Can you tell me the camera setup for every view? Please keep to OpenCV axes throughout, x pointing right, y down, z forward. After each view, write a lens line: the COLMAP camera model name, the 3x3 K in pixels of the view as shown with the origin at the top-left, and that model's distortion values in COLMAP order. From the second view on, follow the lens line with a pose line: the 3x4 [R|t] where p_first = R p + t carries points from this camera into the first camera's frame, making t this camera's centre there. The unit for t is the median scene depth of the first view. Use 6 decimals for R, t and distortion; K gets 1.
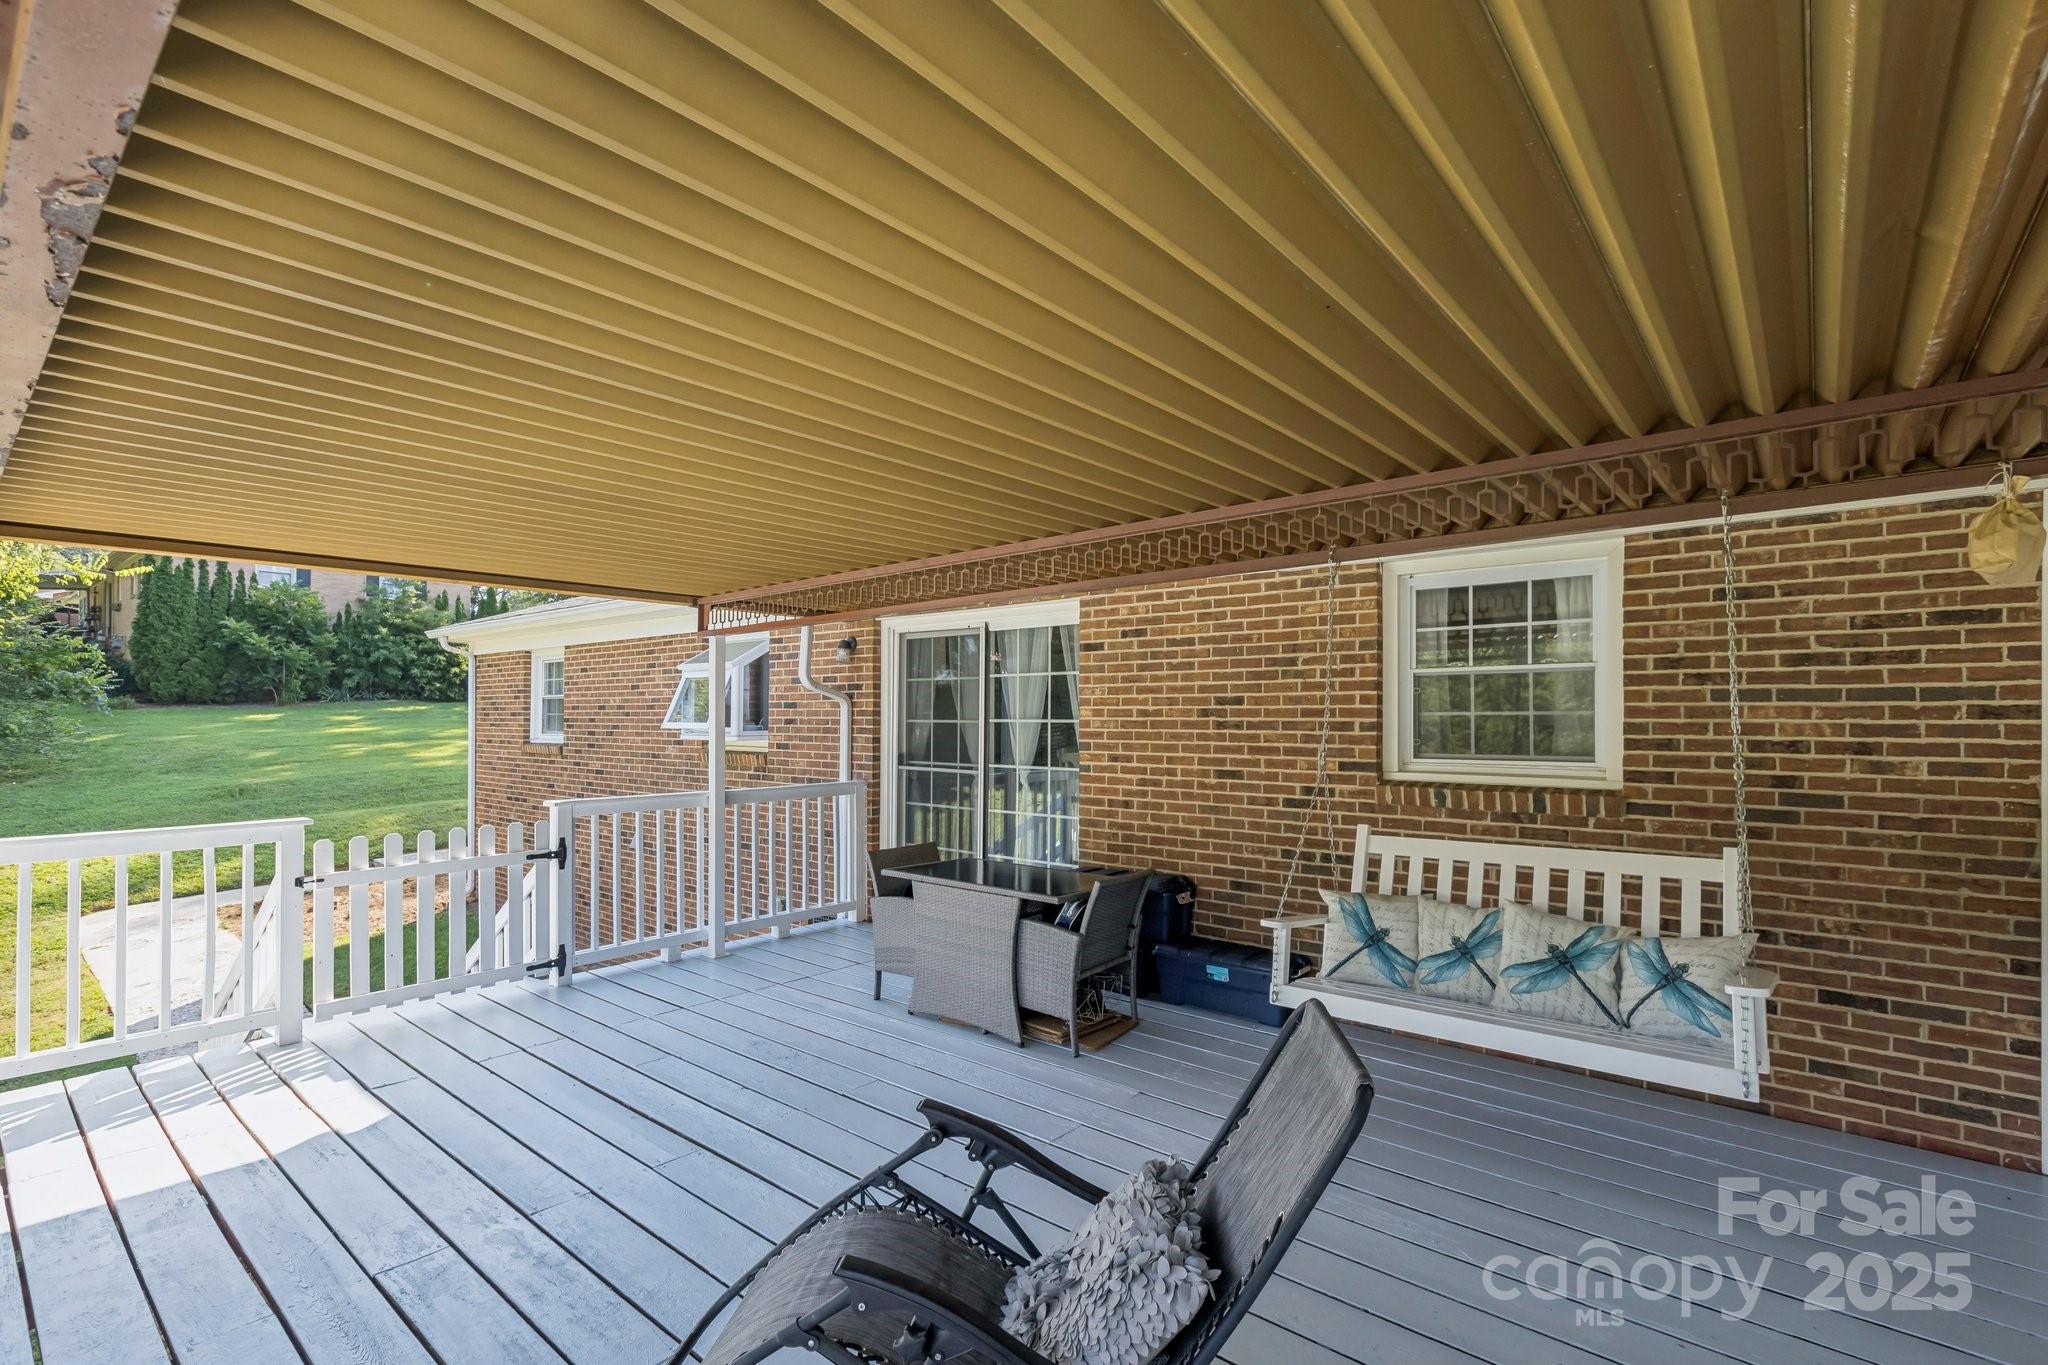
lens RADIAL K [[946.0, 0, 1025.2], [0, 946.0, 695.2], [0, 0, 1]] dist [0.007085, -0.001239]
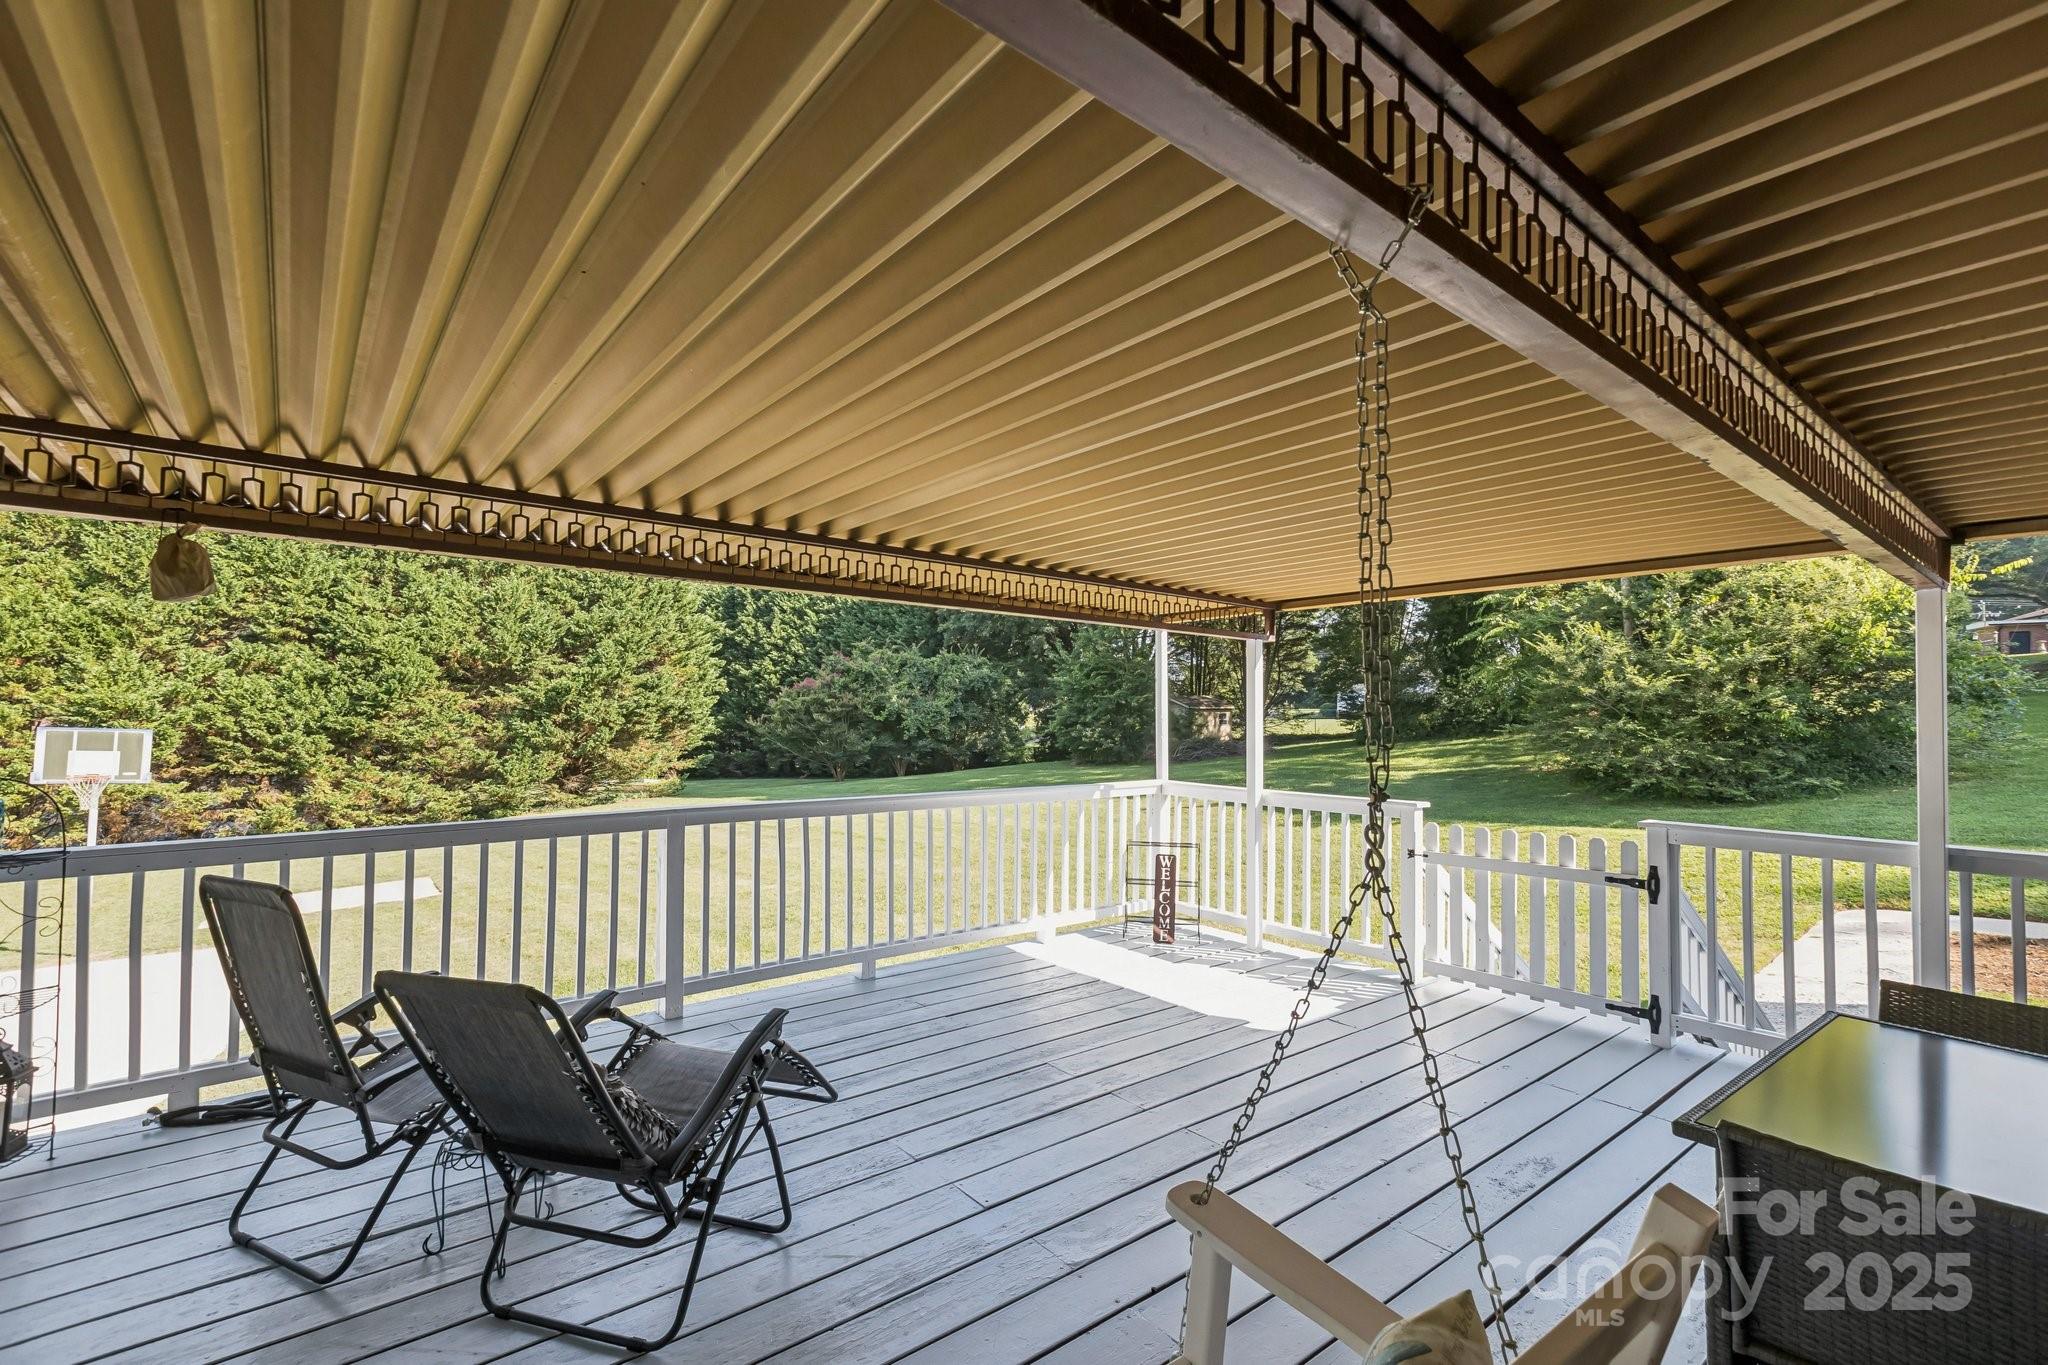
lens RADIAL K [[946.0, 0, 1019.8], [0, 946.0, 689.7], [0, 0, 1]] dist [0.007085, -0.001239]
pose [[-0.175388, -0.023529, -0.984218, 0.445591], [0.009455, 0.999628, -0.025582, 0.011632], [0.984454, -0.013793, -0.175100, 0.616563]]
